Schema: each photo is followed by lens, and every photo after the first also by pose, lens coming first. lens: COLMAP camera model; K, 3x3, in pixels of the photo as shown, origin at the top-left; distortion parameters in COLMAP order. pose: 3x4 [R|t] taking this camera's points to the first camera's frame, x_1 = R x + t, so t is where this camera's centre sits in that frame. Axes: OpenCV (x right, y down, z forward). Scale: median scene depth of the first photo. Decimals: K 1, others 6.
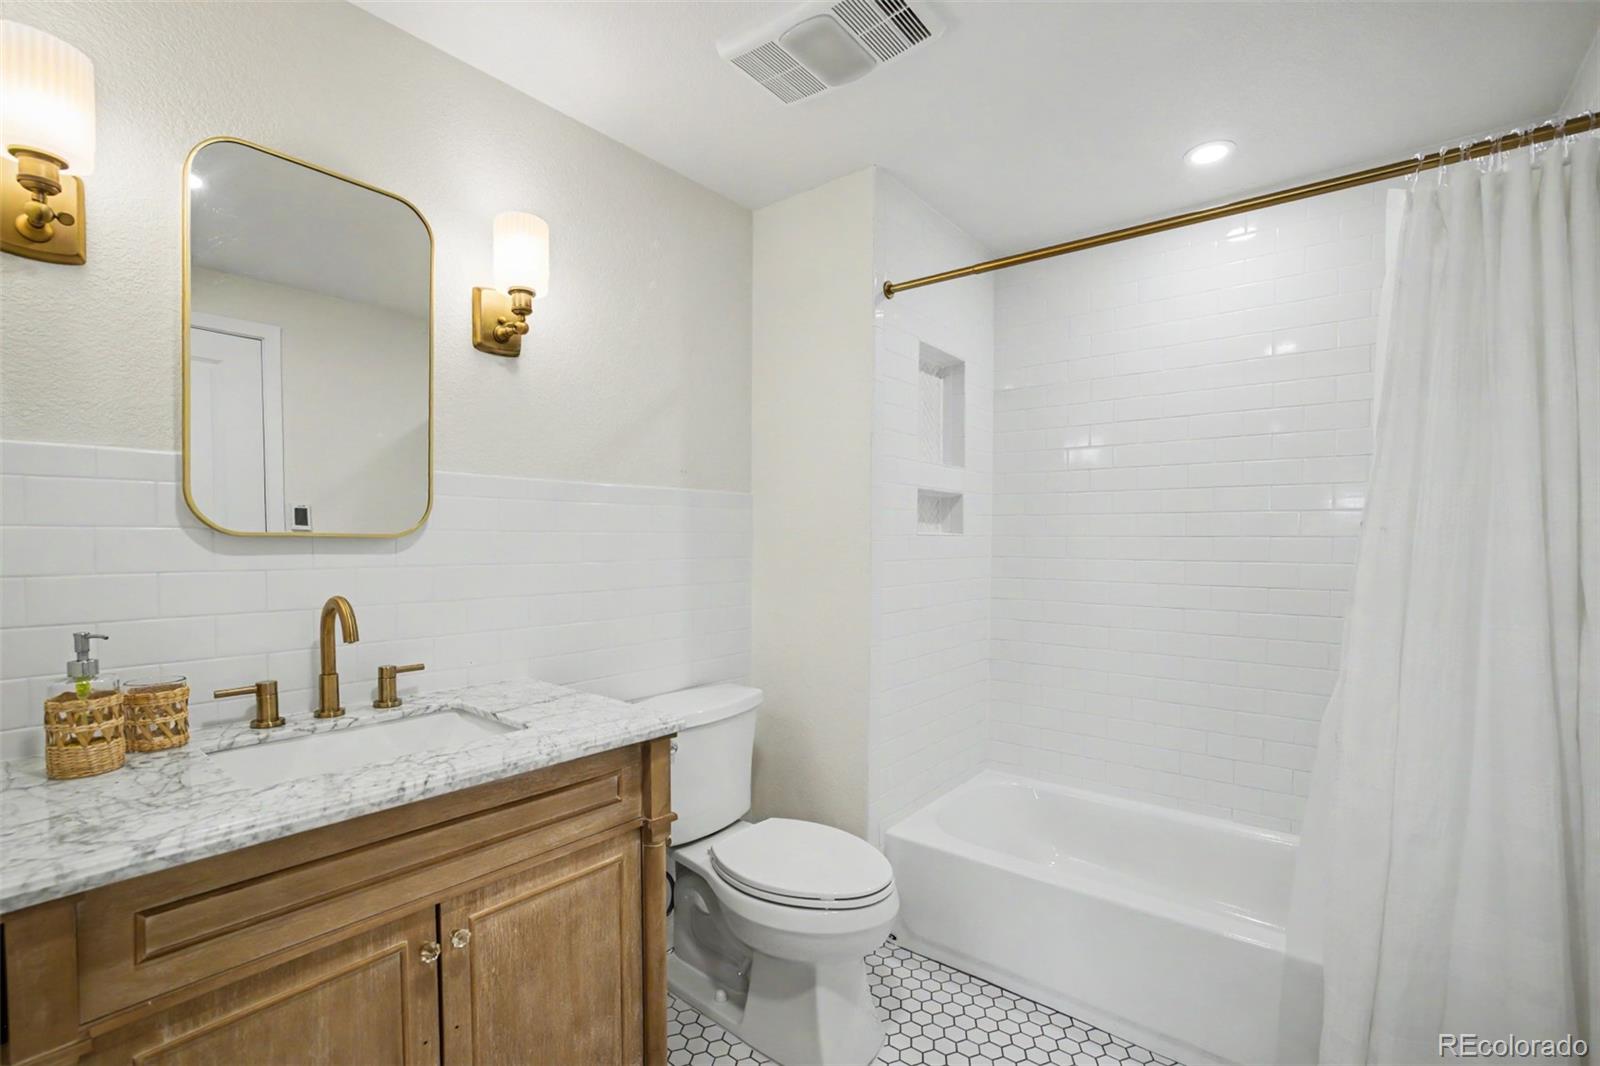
lens RADIAL K [[713.0, 0, 795.4], [0, 713.0, 551.5], [0, 0, 1]] dist [-0.050650, 0.019405]
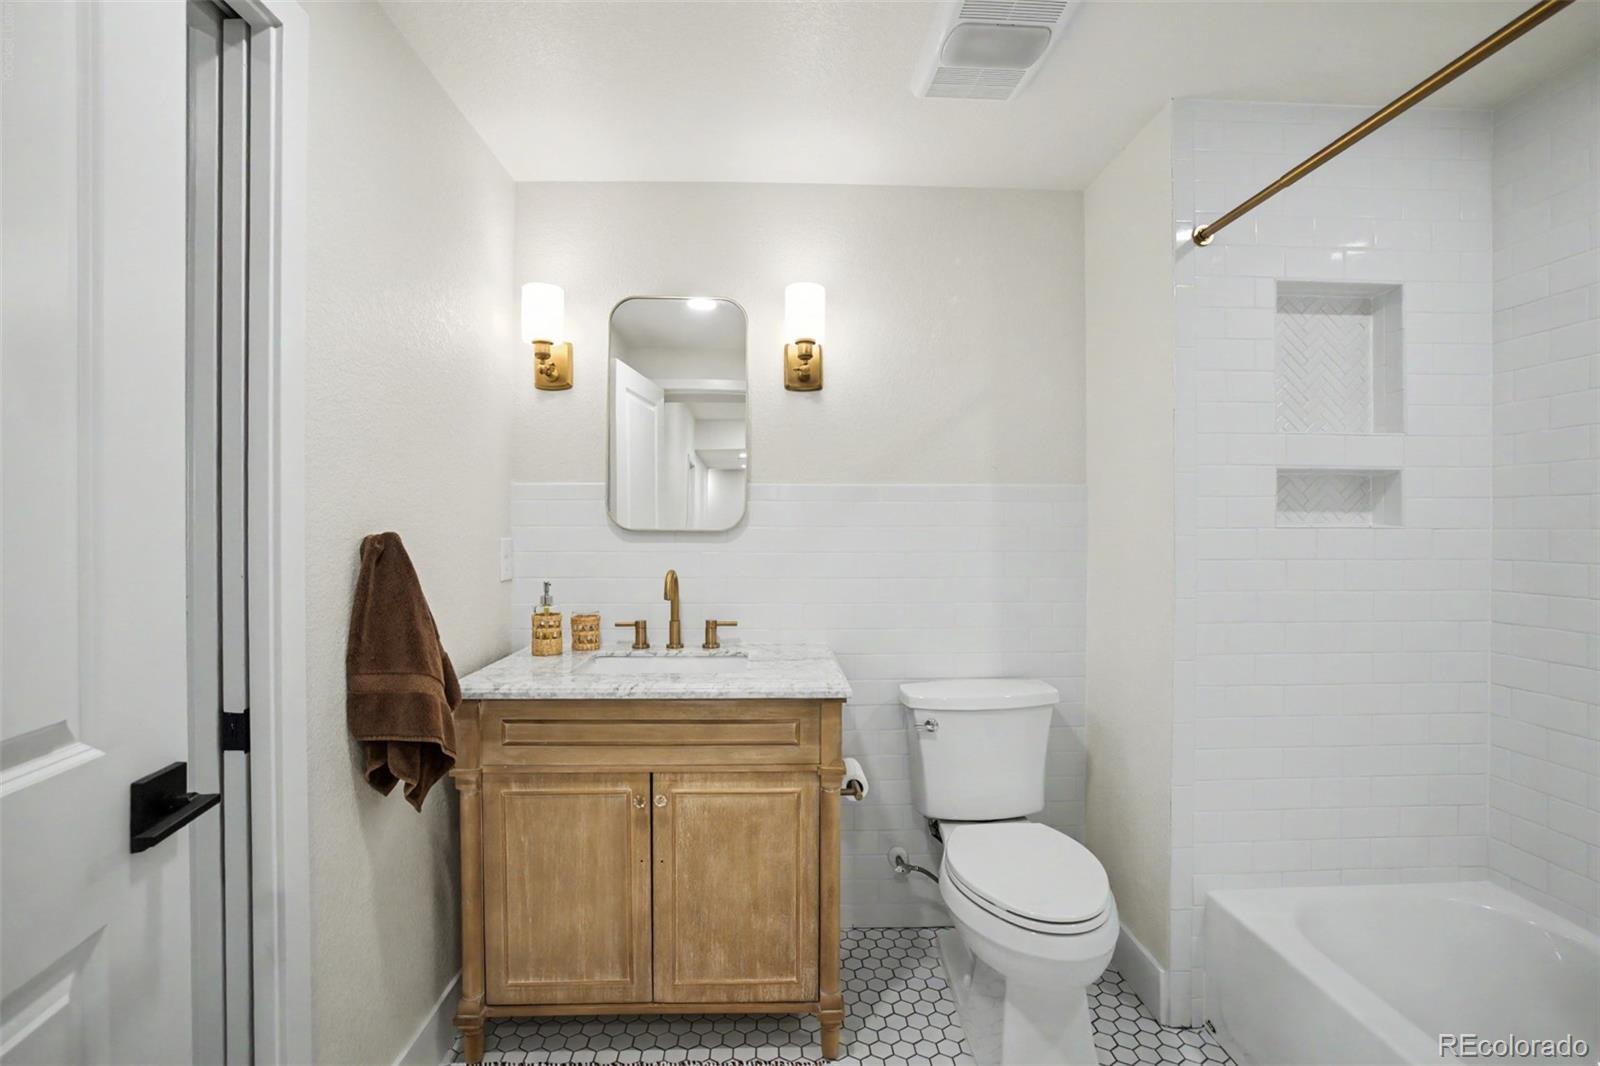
lens RADIAL K [[709.6, 0, 794.5], [0, 709.6, 520.5], [0, 0, 1]] dist [-0.048719, 0.017521]
pose [[0.654571, -0.010638, -0.755926, 0.735406], [-0.013226, 0.999587, -0.025519, -0.009529], [0.755885, 0.026702, 0.654160, 0.184686]]
